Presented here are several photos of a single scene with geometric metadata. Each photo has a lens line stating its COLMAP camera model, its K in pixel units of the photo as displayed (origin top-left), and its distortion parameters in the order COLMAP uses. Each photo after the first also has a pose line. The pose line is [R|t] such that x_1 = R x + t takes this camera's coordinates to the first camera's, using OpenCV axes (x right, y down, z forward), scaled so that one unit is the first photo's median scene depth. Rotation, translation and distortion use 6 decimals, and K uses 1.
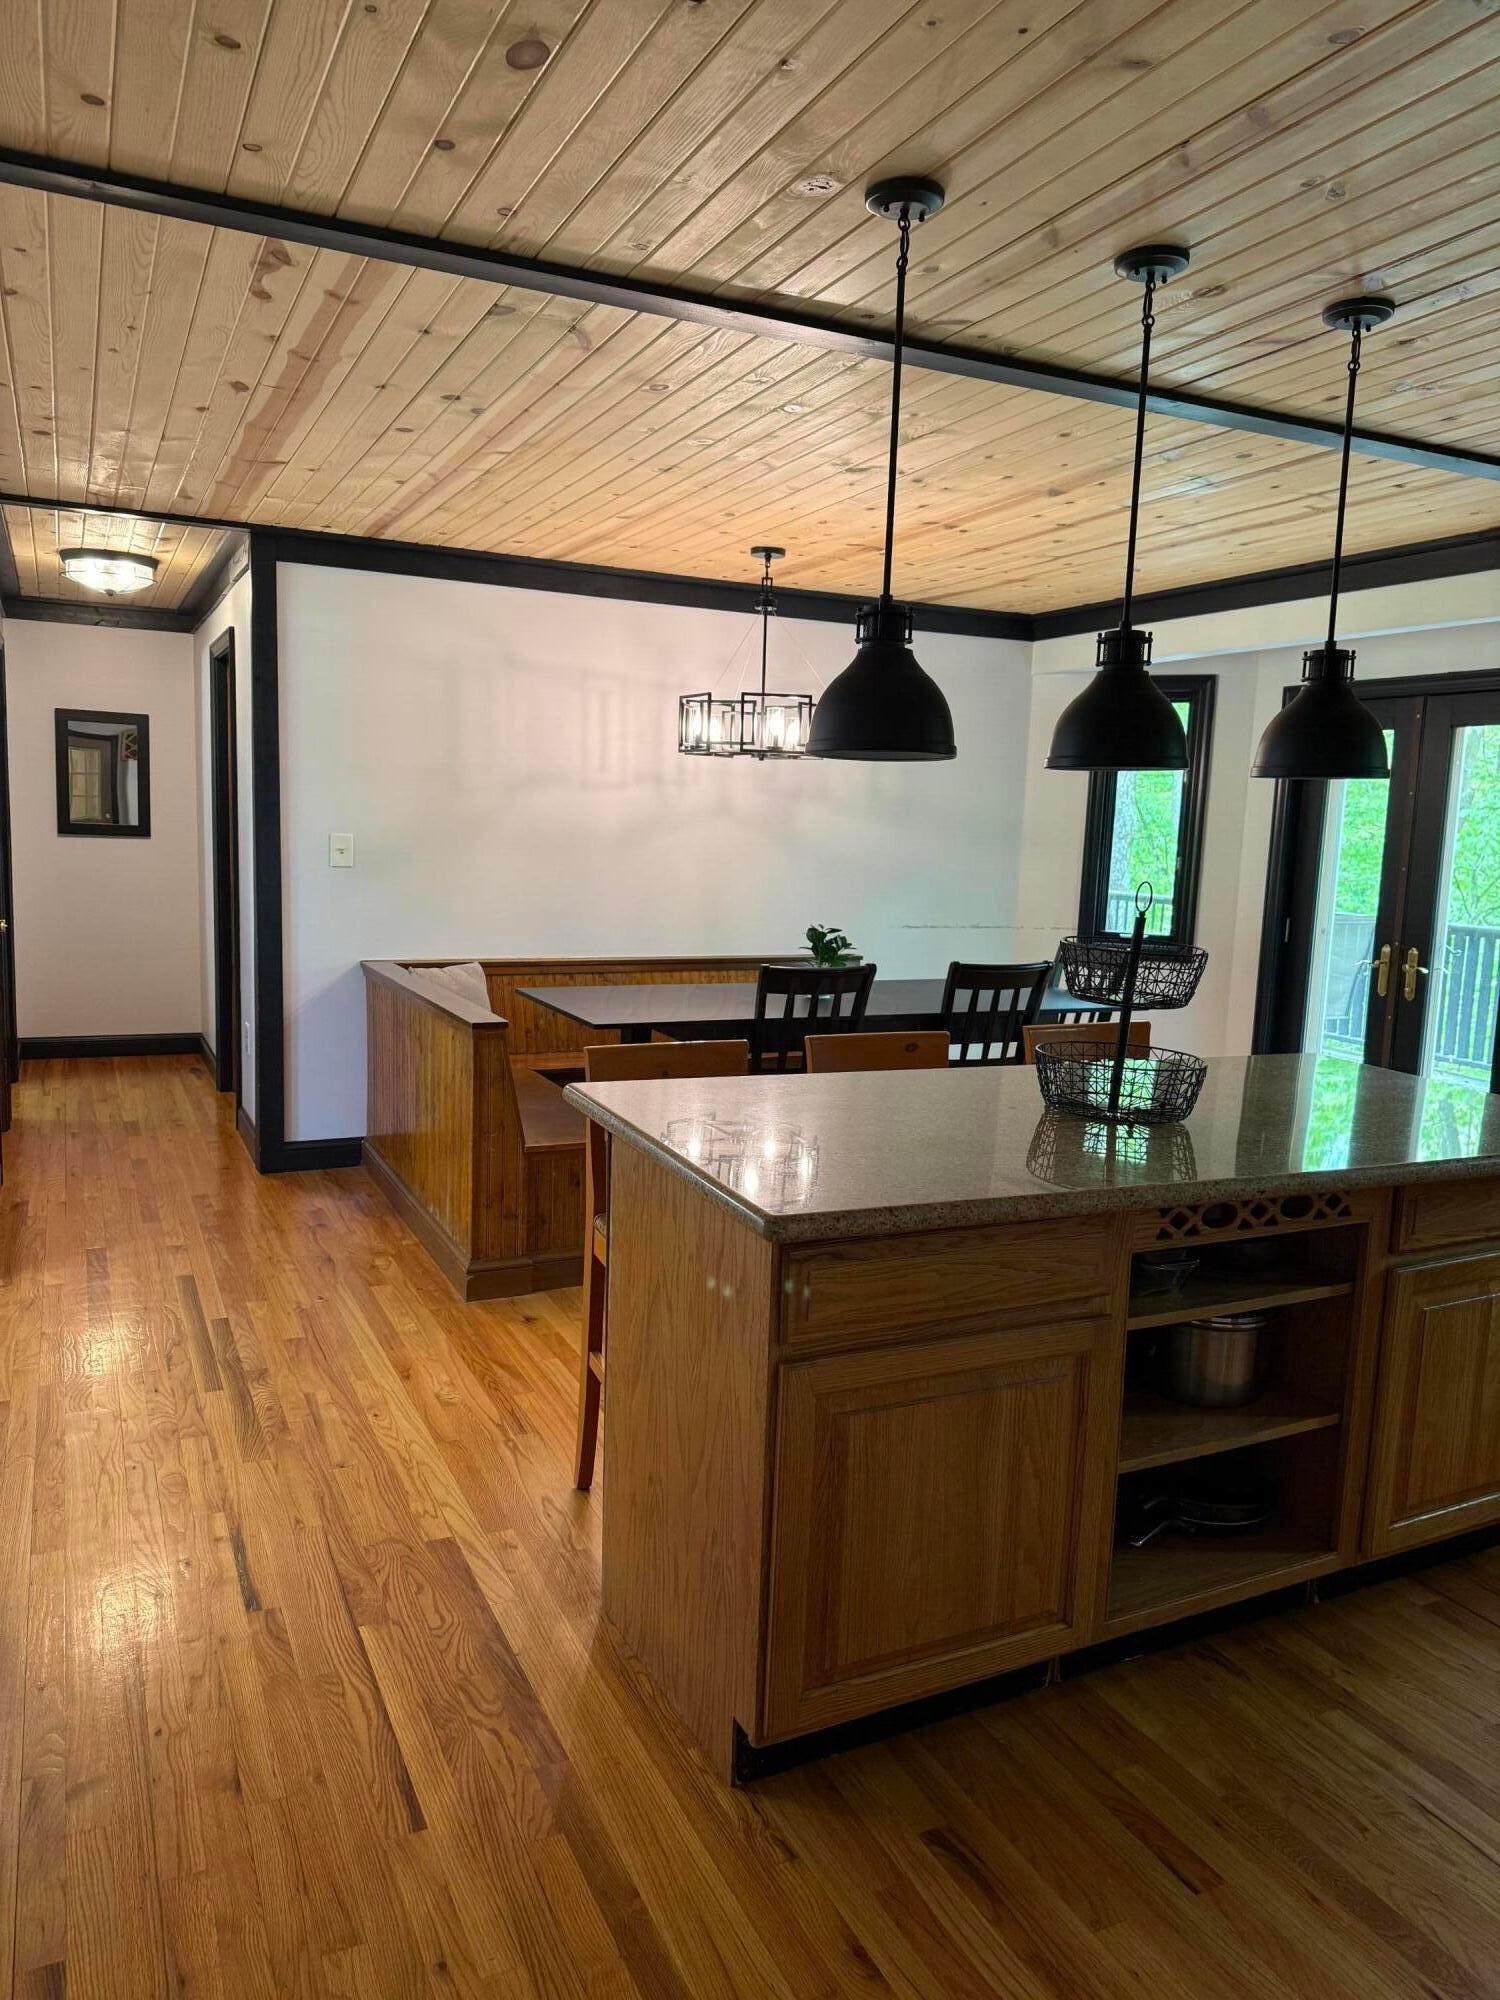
lens RADIAL K [[1396.5, 0, 752.9], [0, 1396.5, 1013.5], [0, 0, 1]] dist [0.037122, -0.041307]
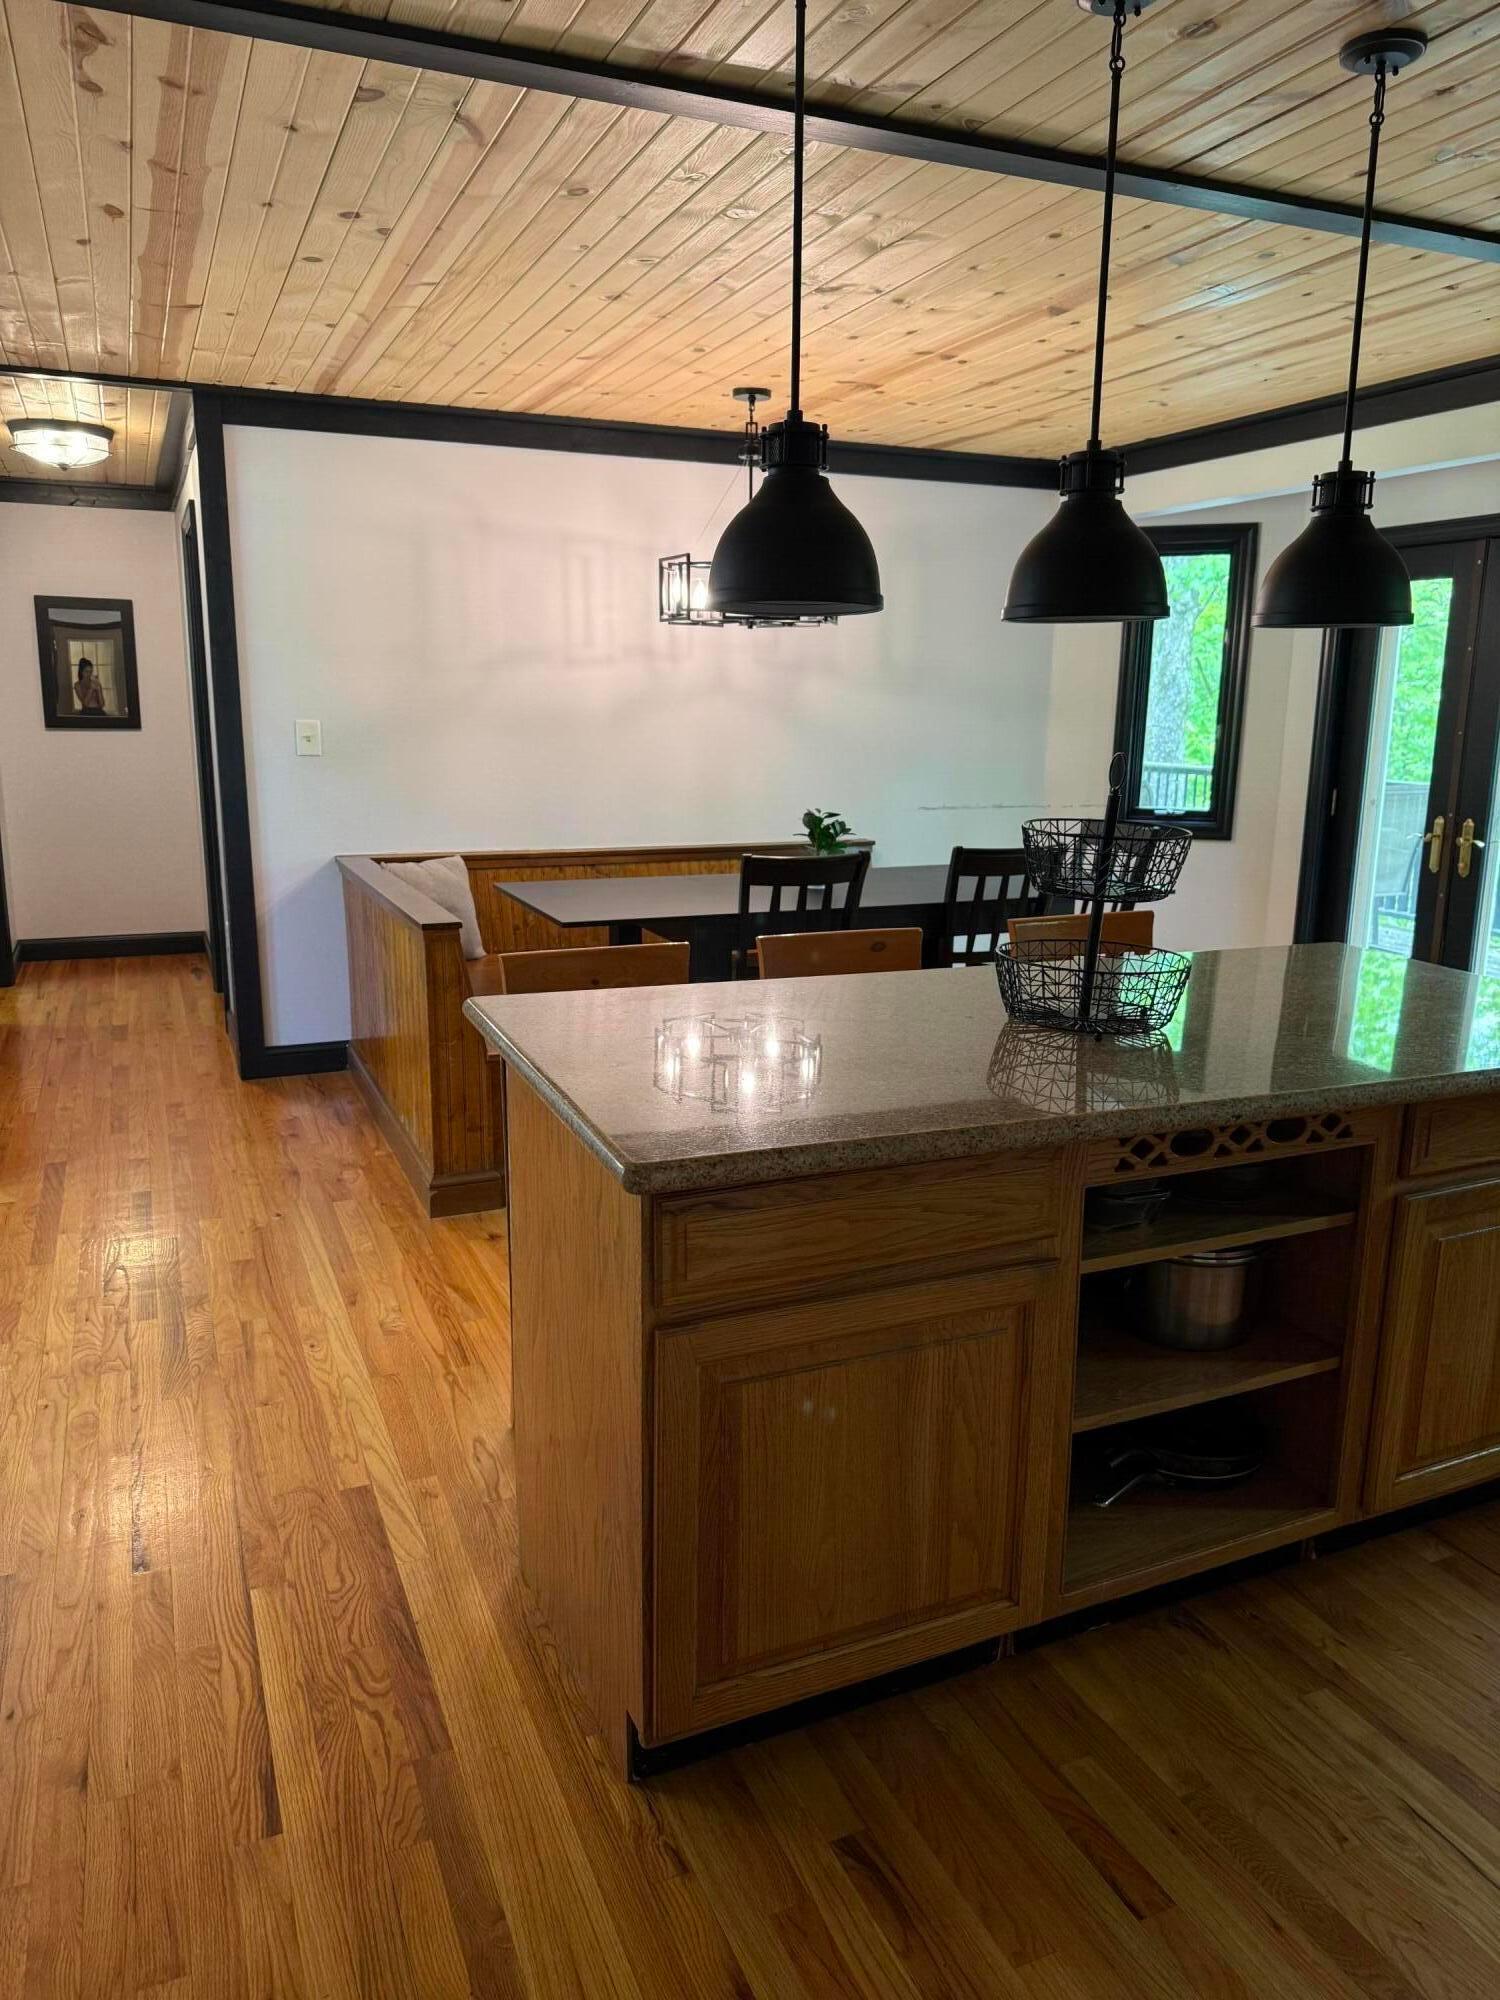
lens RADIAL K [[1396.5, 0, 757.9], [0, 1396.5, 1004.7], [0, 0, 1]] dist [0.037122, -0.041307]
pose [[0.999034, -0.014484, -0.041499, 0.090111], [0.017631, 0.996915, 0.076488, -0.009652], [0.040263, -0.077146, 0.996206, 0.119477]]
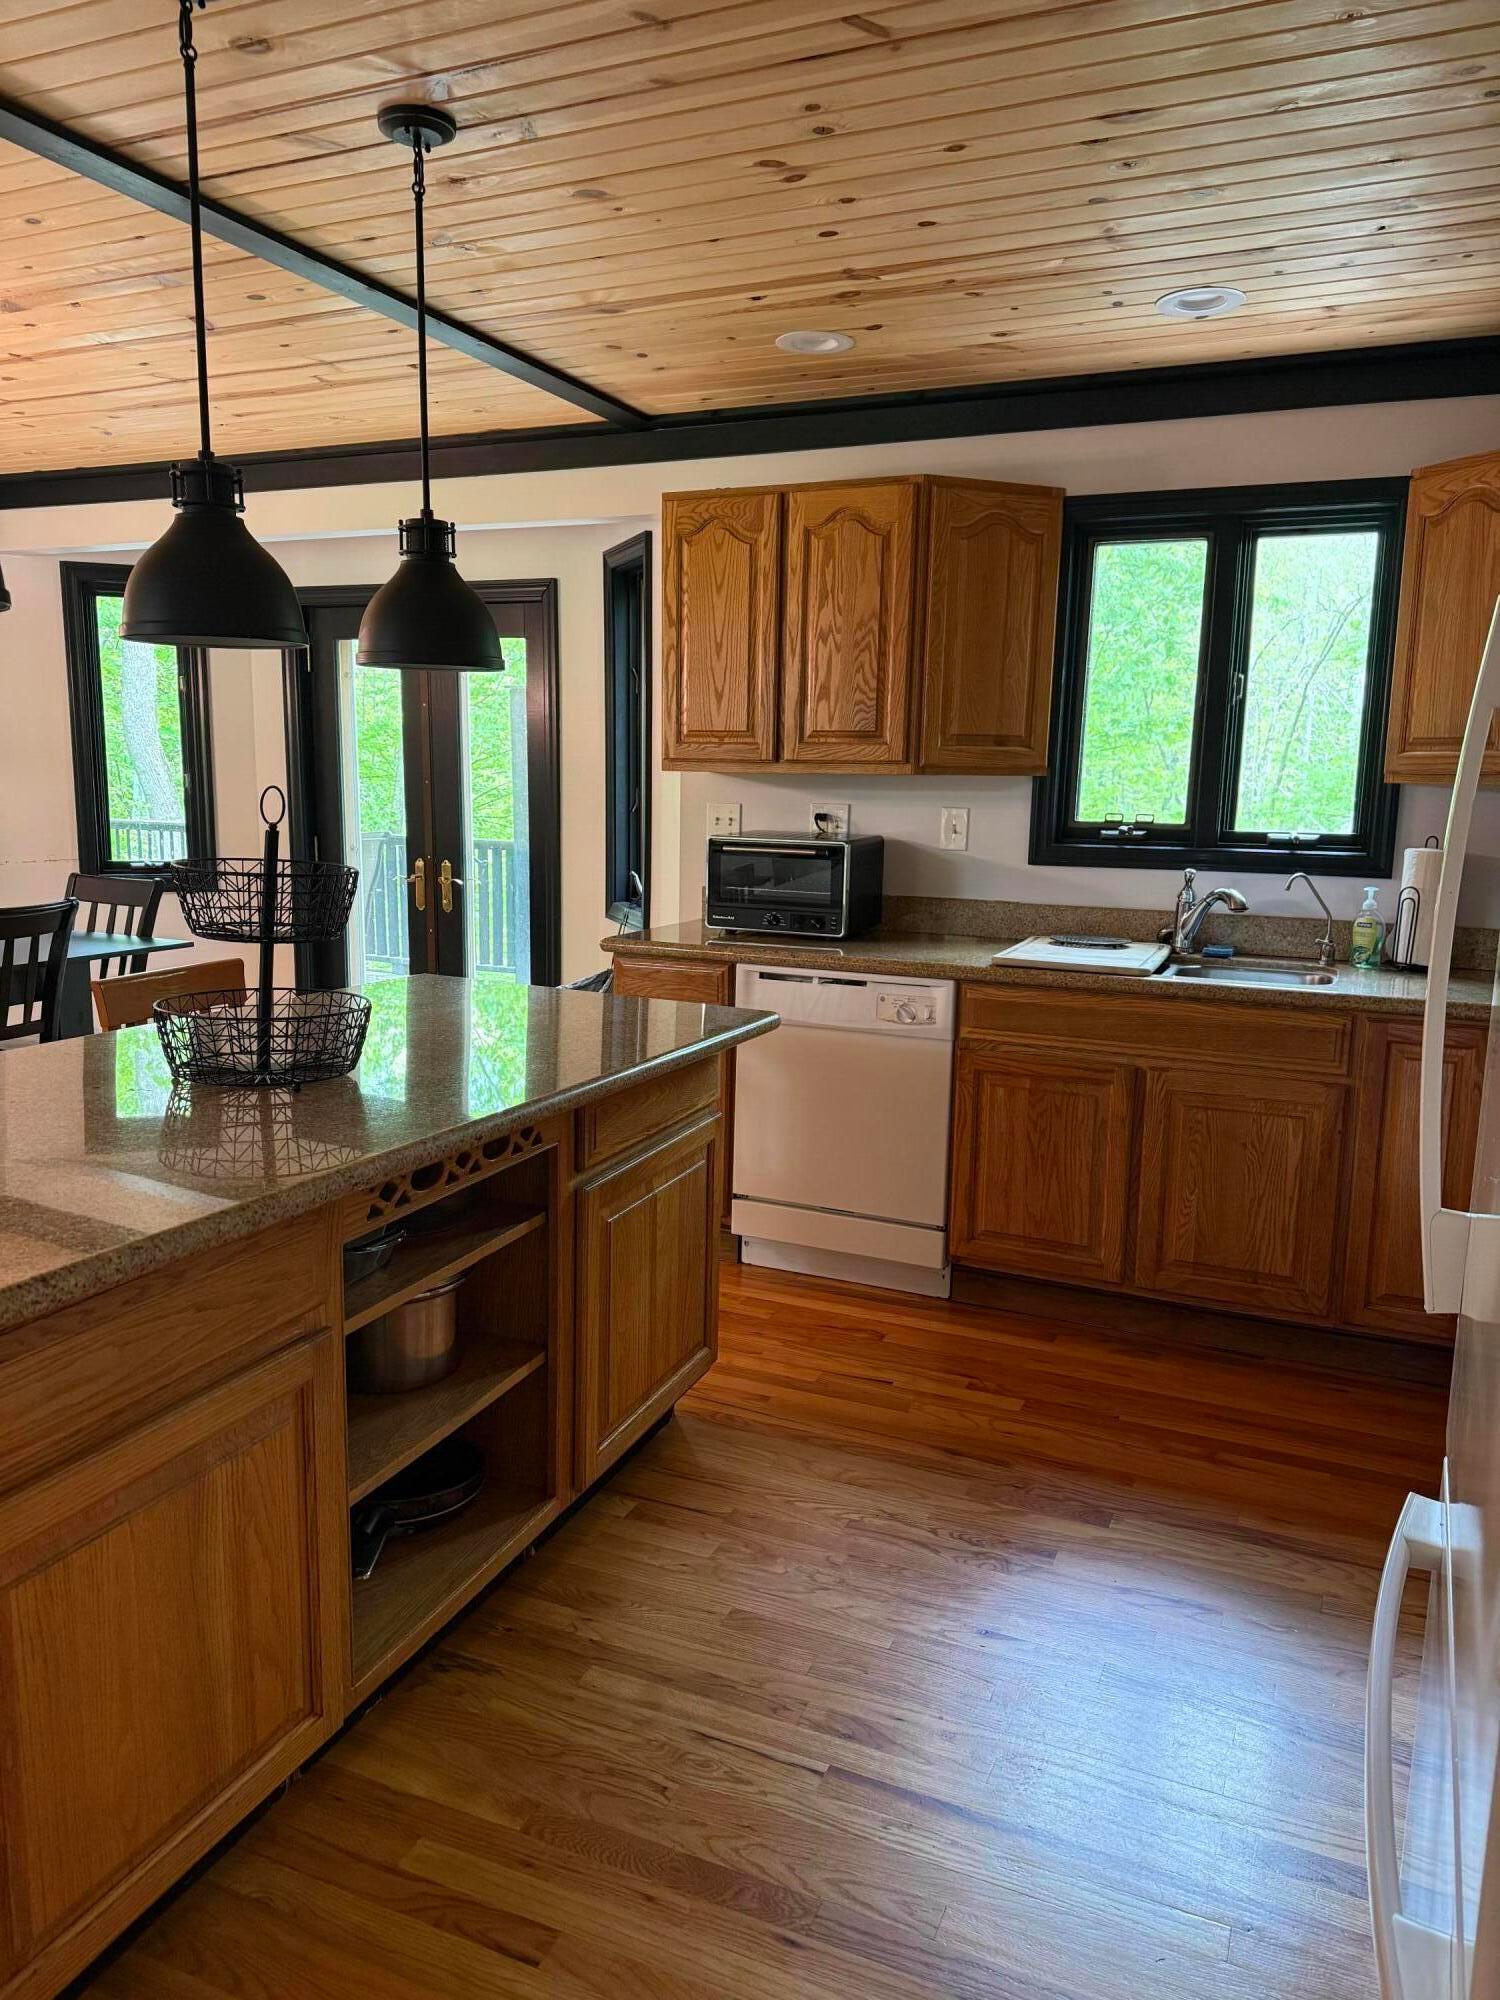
lens RADIAL K [[1396.5, 0, 748.1], [0, 1396.5, 1013.2], [0, 0, 1]] dist [0.037122, -0.041307]
pose [[0.759699, -0.129837, 0.637181, -0.041912], [0.097205, 0.991529, 0.086146, -0.006658], [-0.642968, -0.003508, 0.765885, 0.195836]]
